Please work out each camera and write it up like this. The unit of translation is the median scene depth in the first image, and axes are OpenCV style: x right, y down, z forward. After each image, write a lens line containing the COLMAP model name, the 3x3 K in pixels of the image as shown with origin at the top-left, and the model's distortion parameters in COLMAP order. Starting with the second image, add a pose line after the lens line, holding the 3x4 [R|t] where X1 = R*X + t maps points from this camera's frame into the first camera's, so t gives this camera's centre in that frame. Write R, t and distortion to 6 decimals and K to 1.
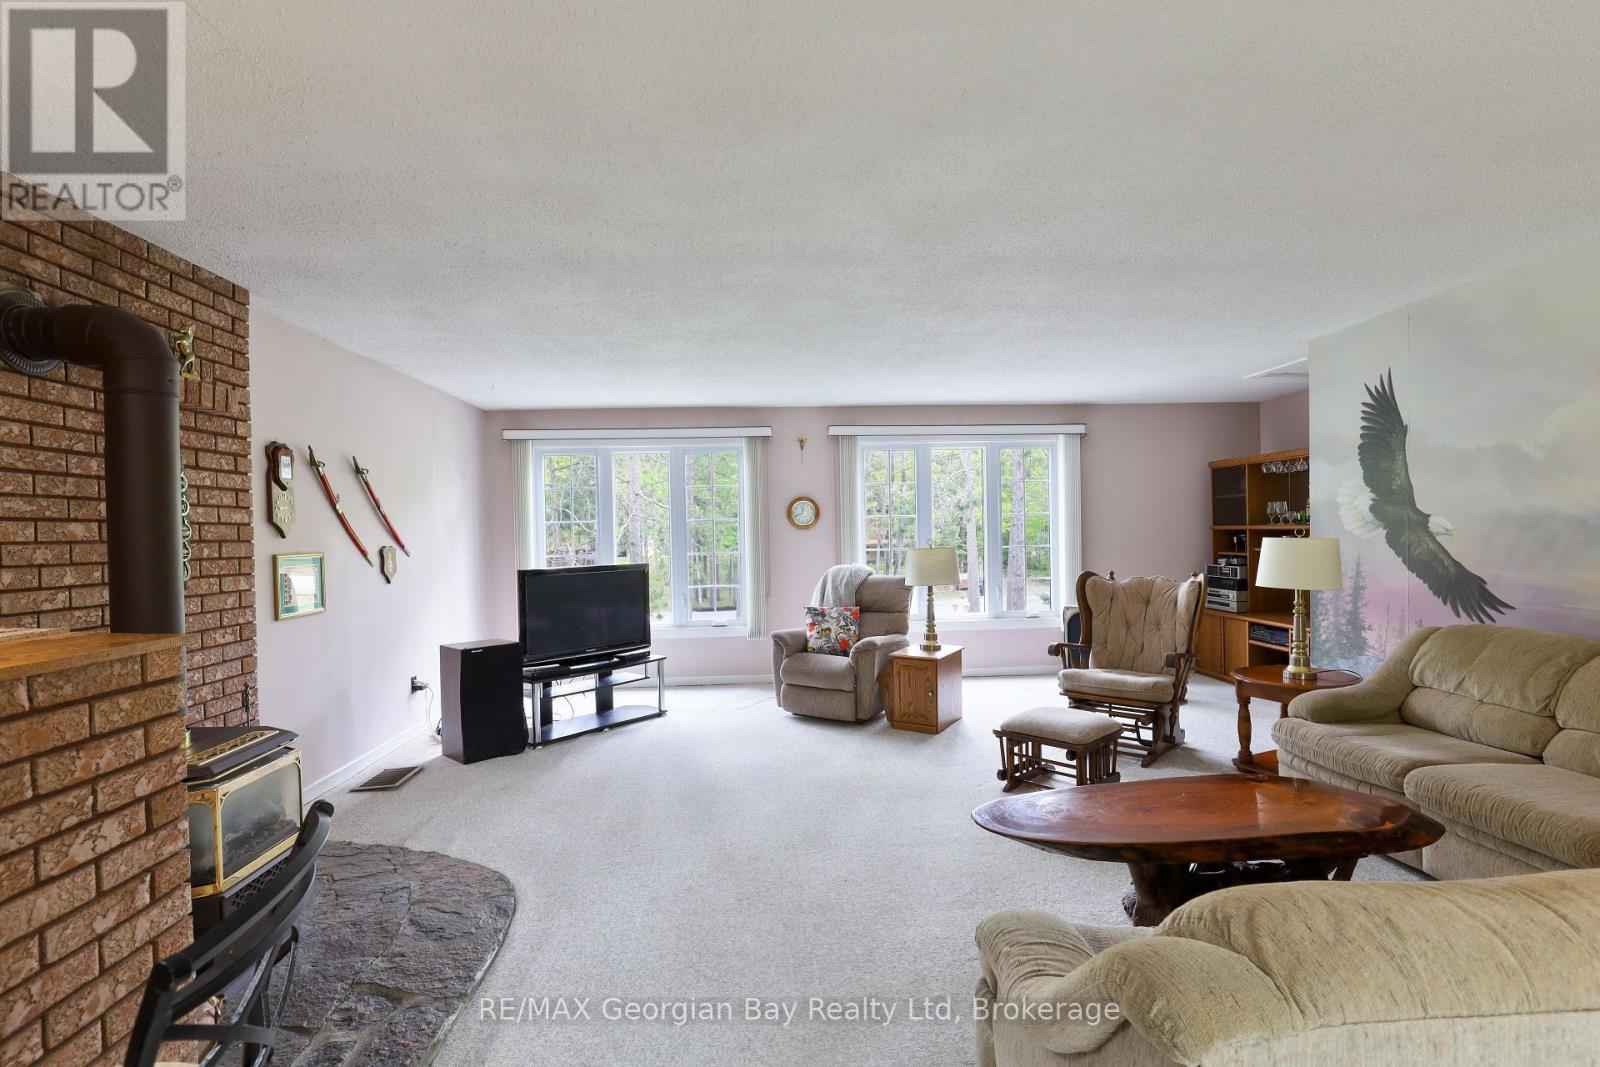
lens RADIAL K [[752.6, 0, 799.7], [0, 752.6, 537.0], [0, 0, 1]] dist [-0.024769, 0.002649]
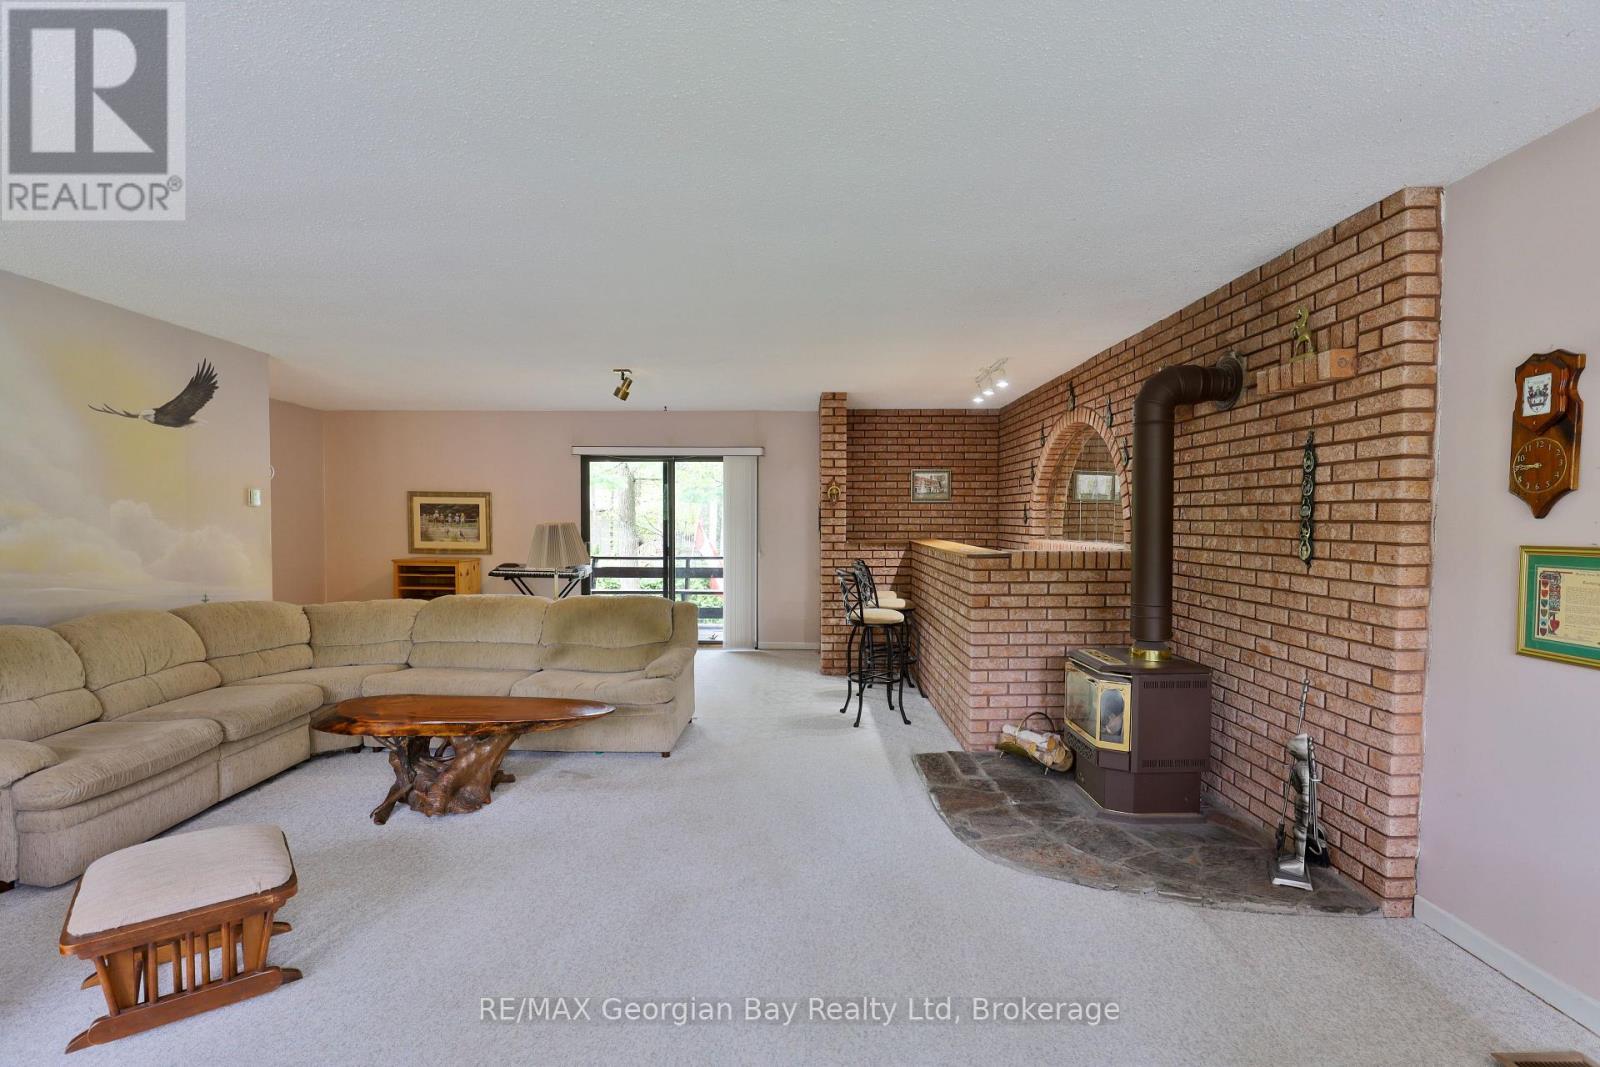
lens RADIAL K [[752.6, 0, 800.0], [0, 752.6, 533.2], [0, 0, 1]] dist [-0.024769, 0.002649]
pose [[-0.997990, 0.015881, 0.061354, -0.192400], [0.017199, 0.999631, 0.021016, -0.010350], [-0.060998, 0.022029, -0.997895, 1.972196]]
